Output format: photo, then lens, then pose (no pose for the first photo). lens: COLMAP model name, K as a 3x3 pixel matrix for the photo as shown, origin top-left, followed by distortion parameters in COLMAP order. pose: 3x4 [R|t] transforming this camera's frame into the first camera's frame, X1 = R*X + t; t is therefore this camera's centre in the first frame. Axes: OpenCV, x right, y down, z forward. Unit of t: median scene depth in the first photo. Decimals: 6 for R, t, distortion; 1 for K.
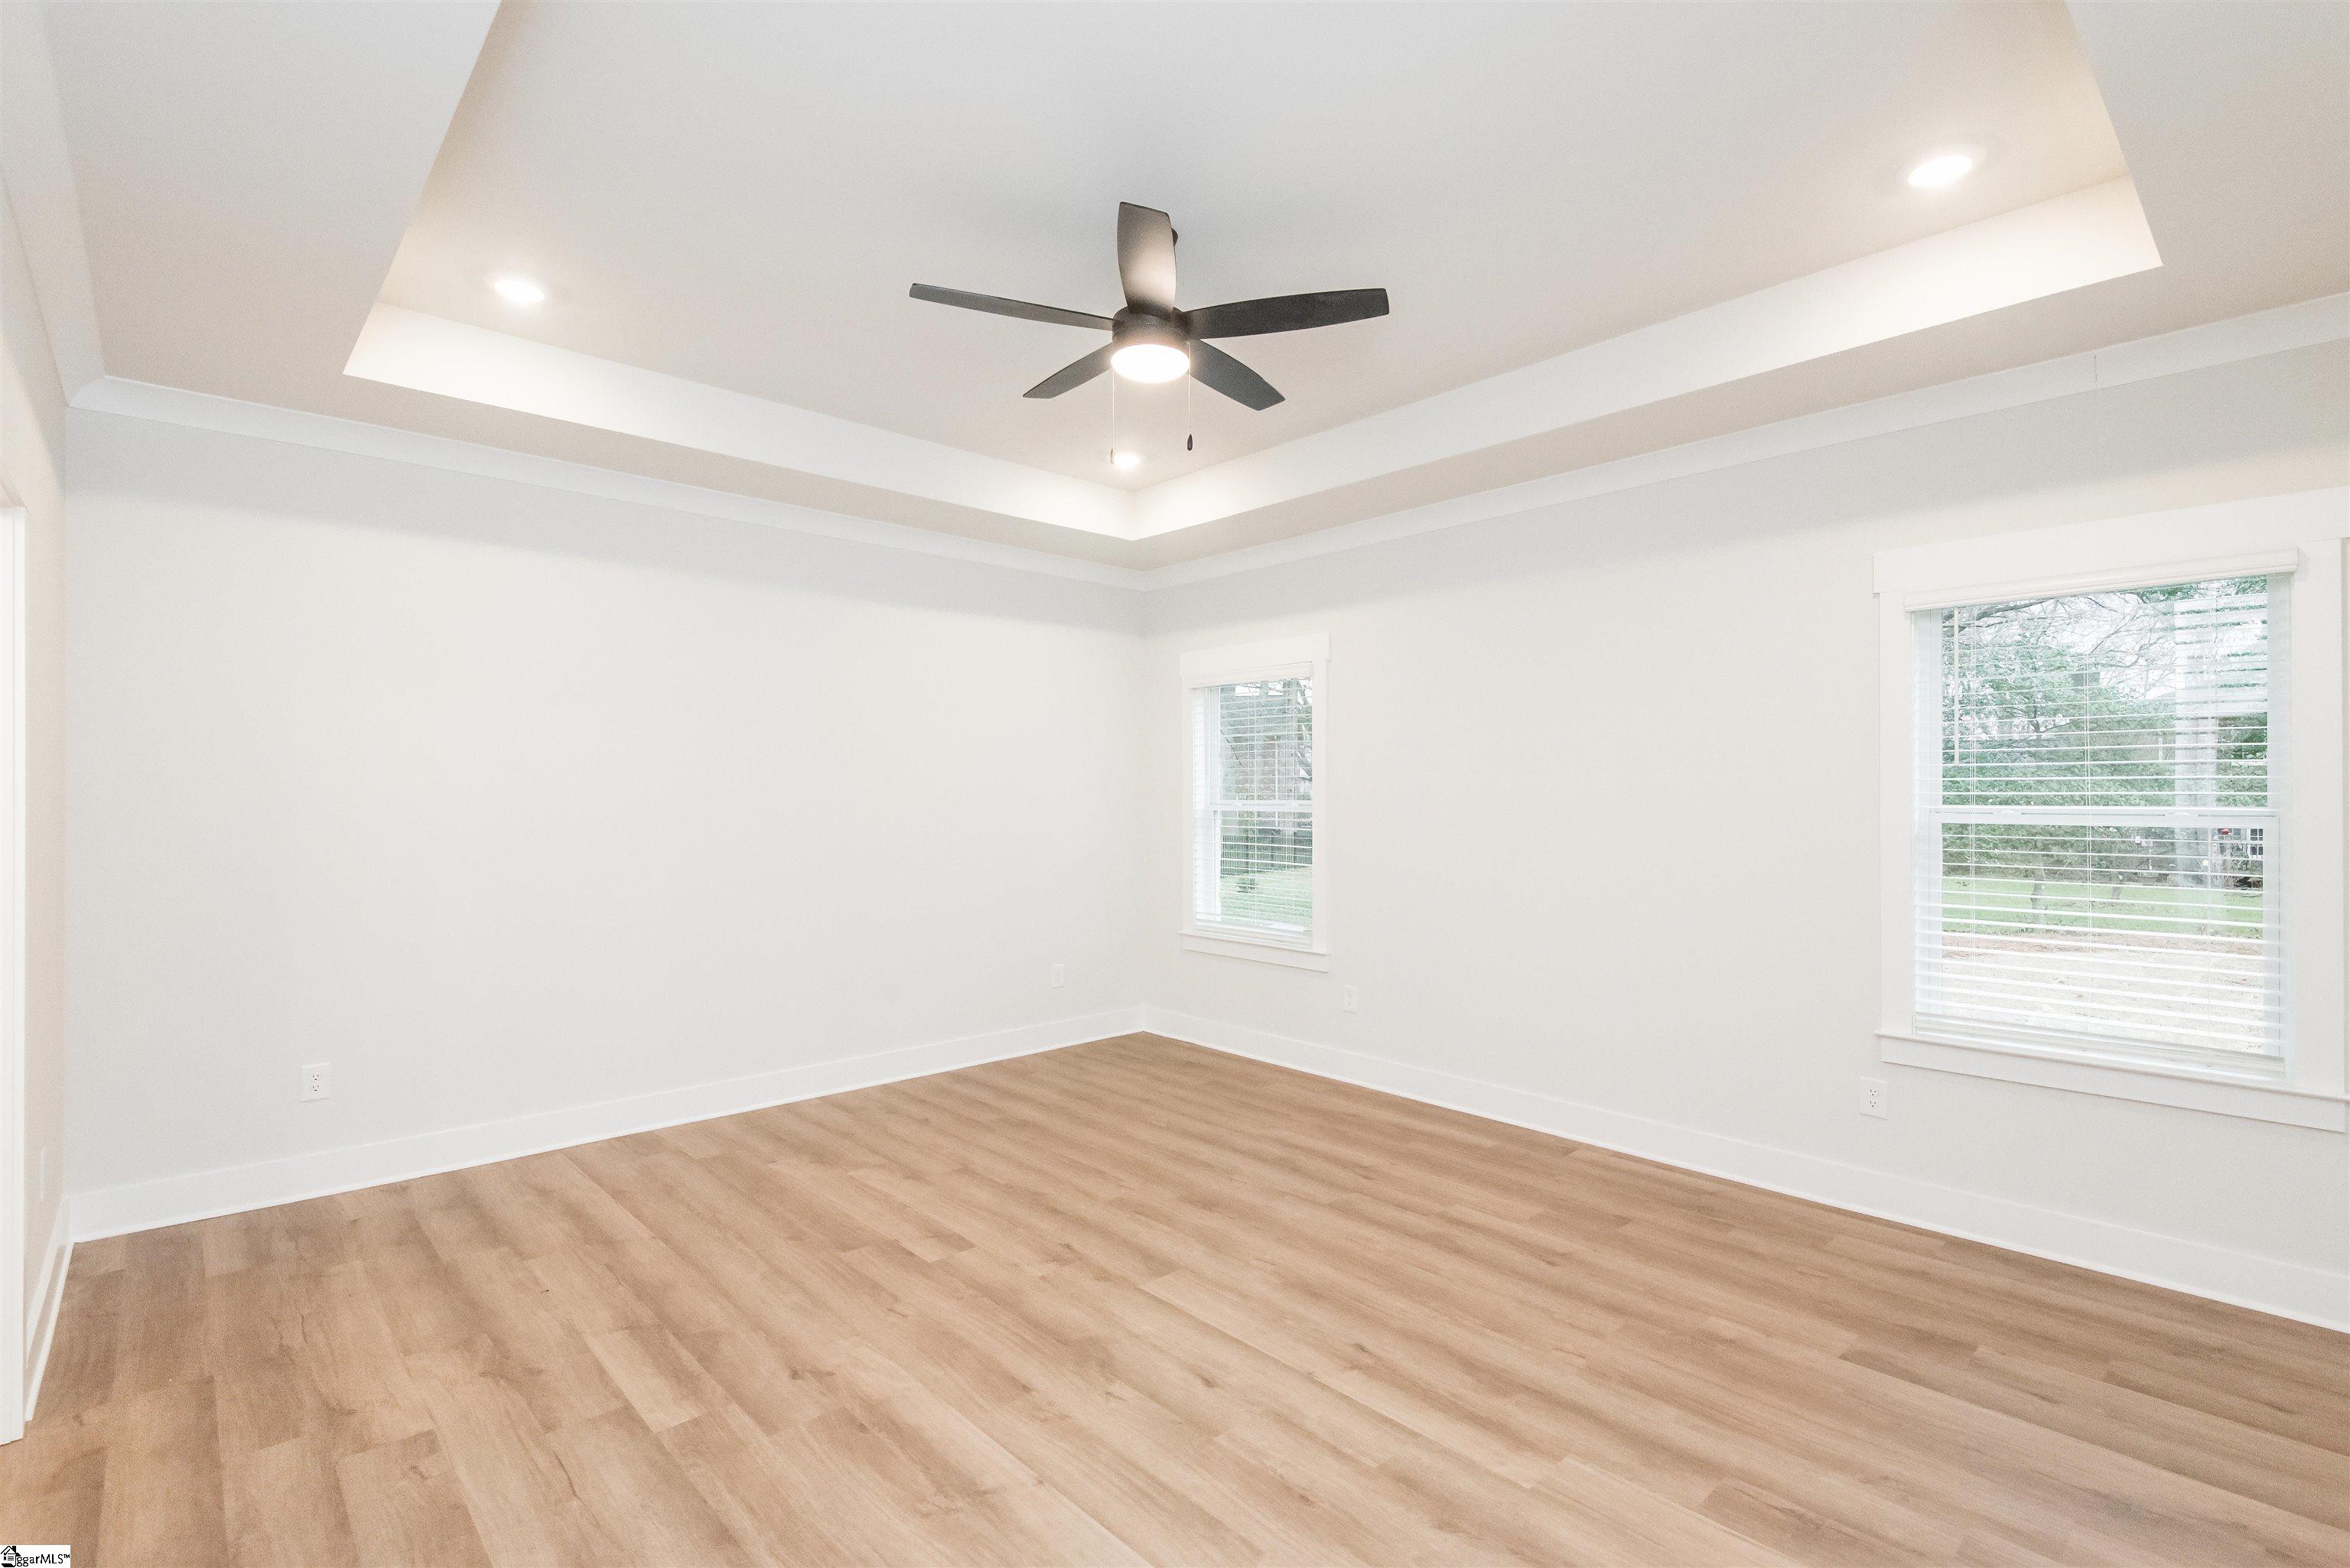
lens RADIAL K [[1077.8, 0, 1178.5], [0, 1077.8, 783.0], [0, 0, 1]] dist [0.025968, -0.022684]
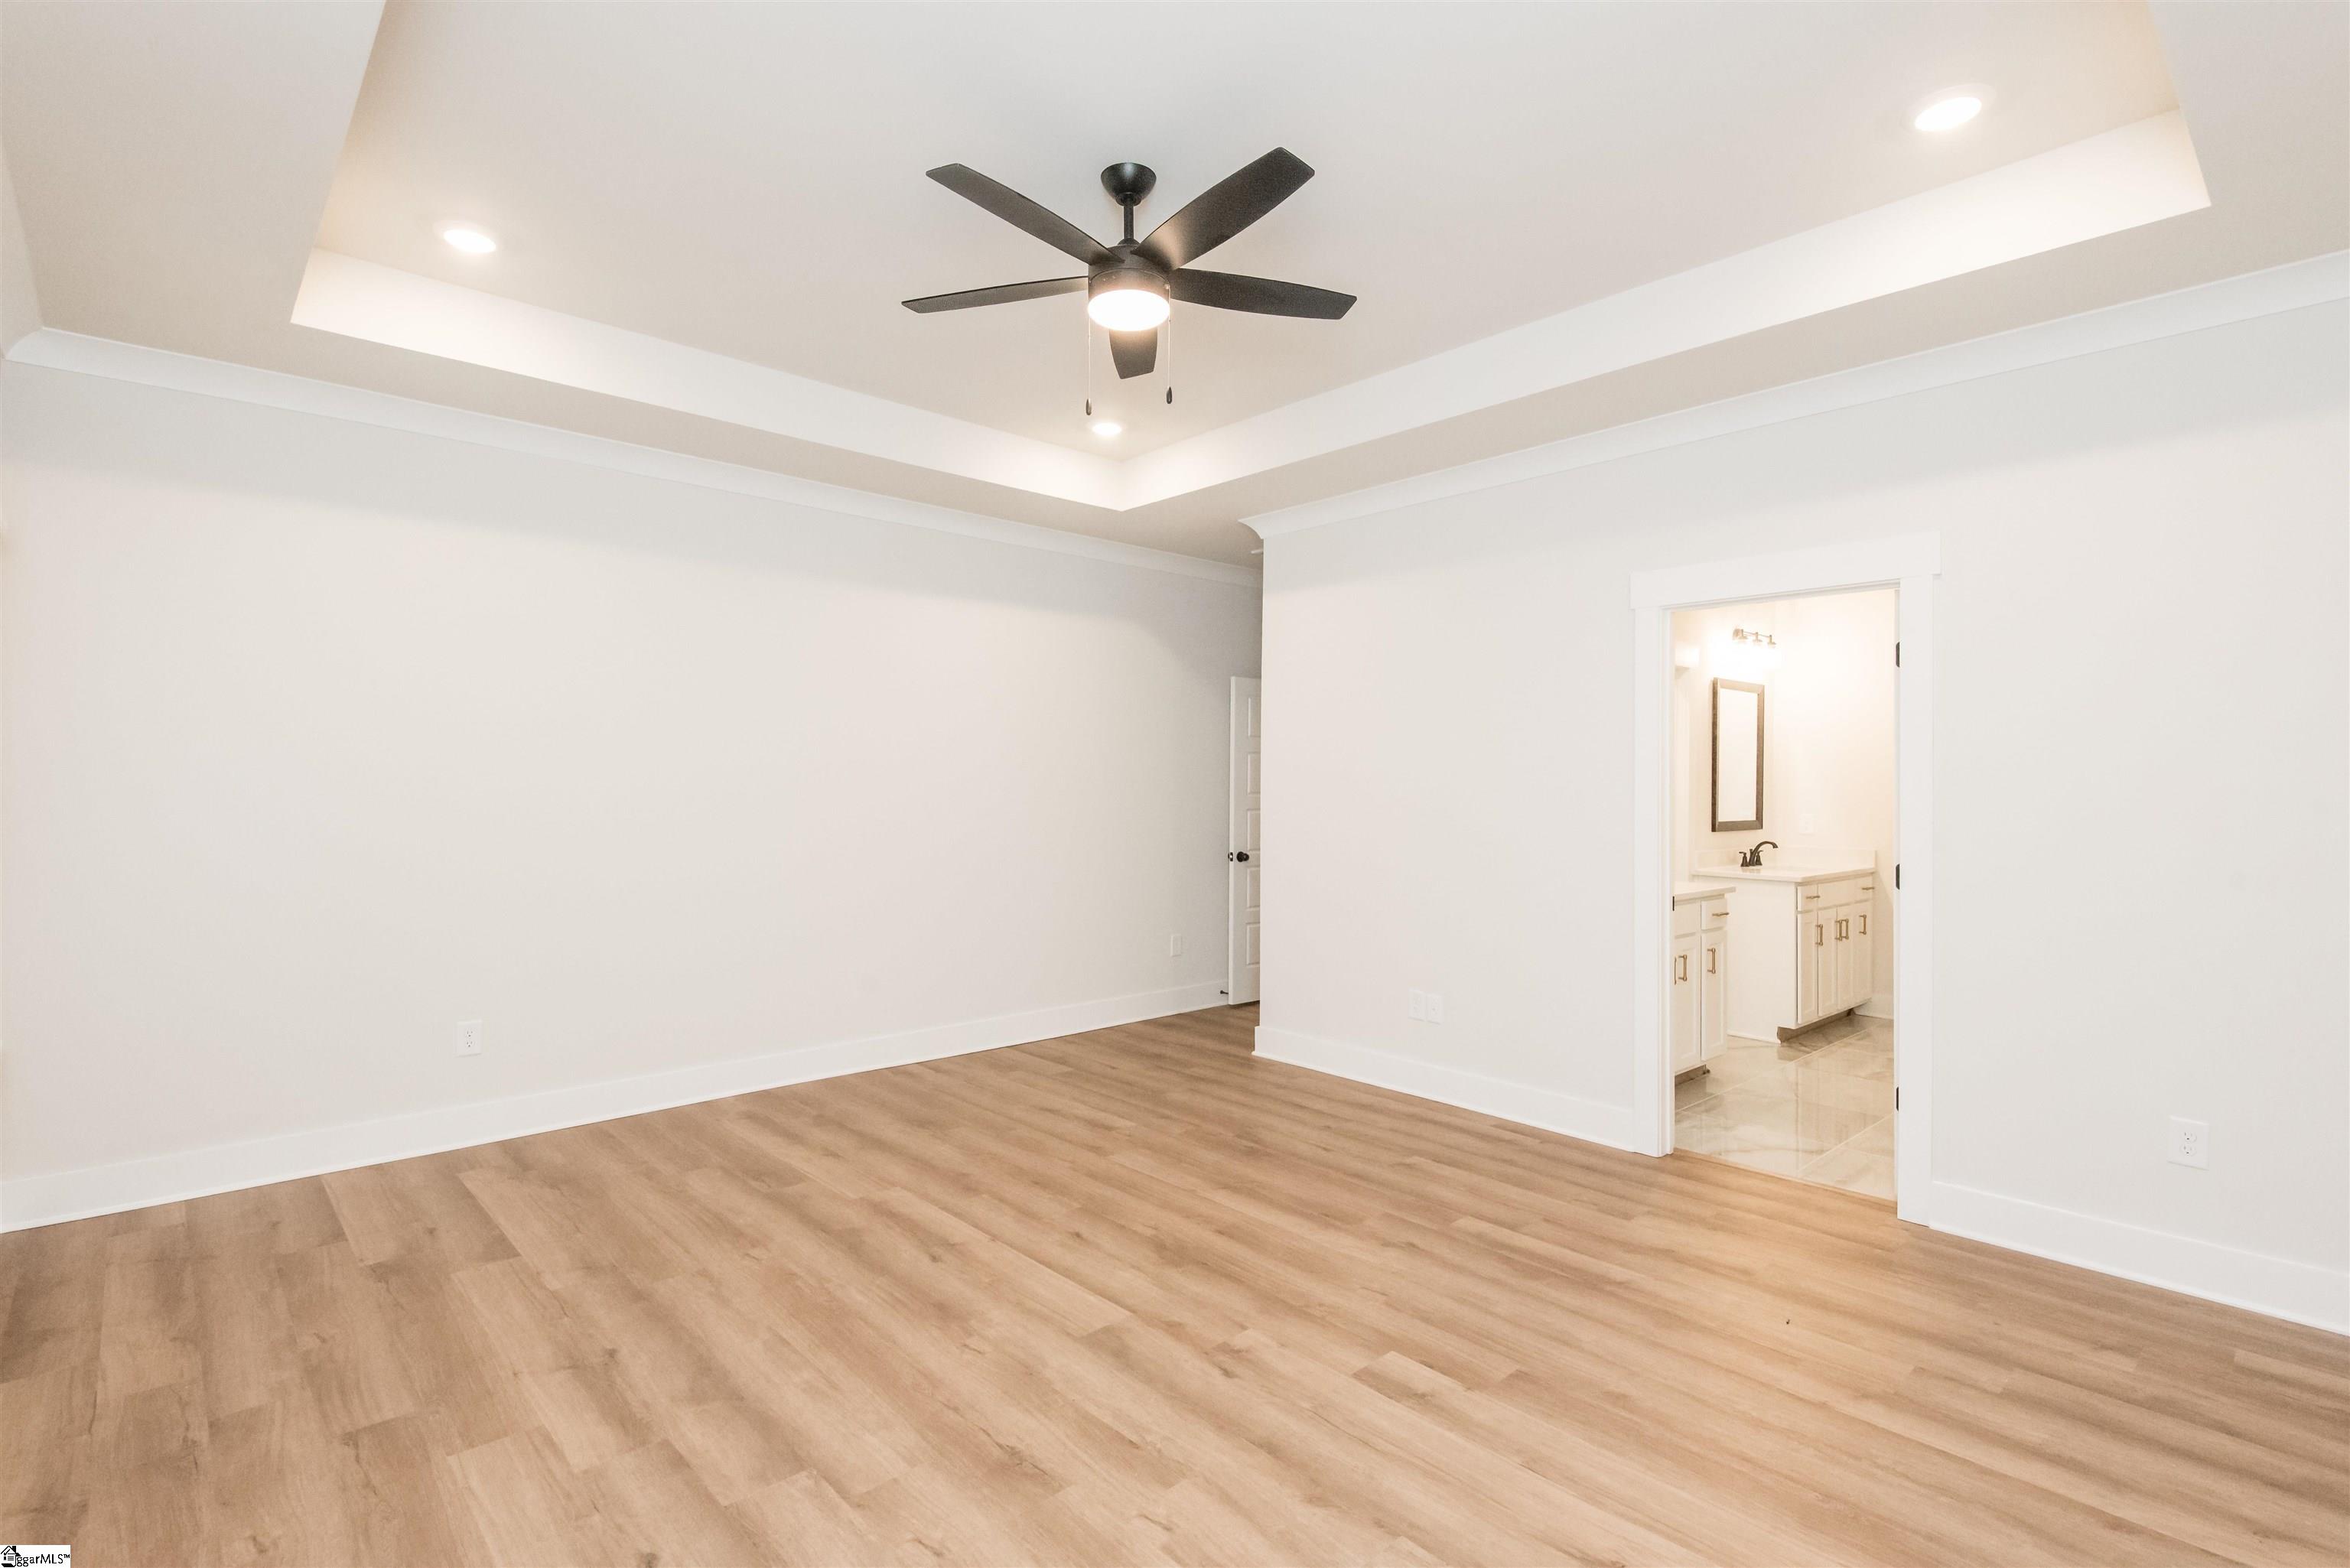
lens RADIAL K [[1077.8, 0, 1178.5], [0, 1077.8, 783.0], [0, 0, 1]] dist [0.025968, -0.022684]
pose [[-0.999946, -0.009602, -0.003978, -0.069134], [-0.009544, 0.999851, -0.014379, 0.036983], [0.004115, -0.014341, -0.999889, 1.959758]]
